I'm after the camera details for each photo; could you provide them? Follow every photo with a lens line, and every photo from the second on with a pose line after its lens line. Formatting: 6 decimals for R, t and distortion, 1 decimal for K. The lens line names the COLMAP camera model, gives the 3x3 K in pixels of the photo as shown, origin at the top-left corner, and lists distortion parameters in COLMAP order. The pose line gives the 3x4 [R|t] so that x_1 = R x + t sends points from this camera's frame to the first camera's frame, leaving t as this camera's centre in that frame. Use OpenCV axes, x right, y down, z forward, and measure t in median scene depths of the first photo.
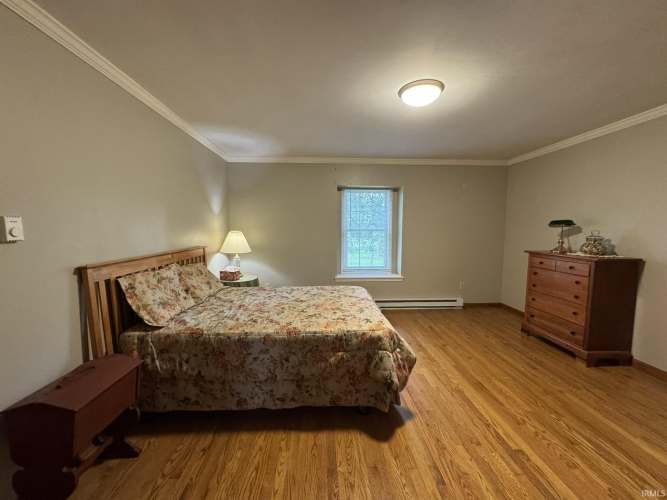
lens RADIAL K [[265.1, 0, 333.1], [0, 265.1, 249.4], [0, 0, 1]] dist [-0.002571, 0.000360]
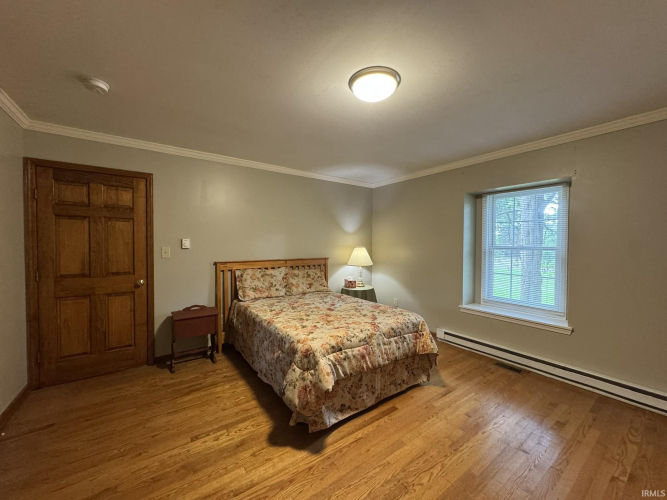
lens RADIAL K [[265.1, 0, 333.1], [0, 265.1, 249.4], [0, 0, 1]] dist [-0.002571, 0.000360]
pose [[0.539257, 0.019311, -0.841920, 1.019263], [-0.074344, 0.996925, -0.024752, -0.037844], [0.838853, 0.075939, 0.539035, 0.489042]]
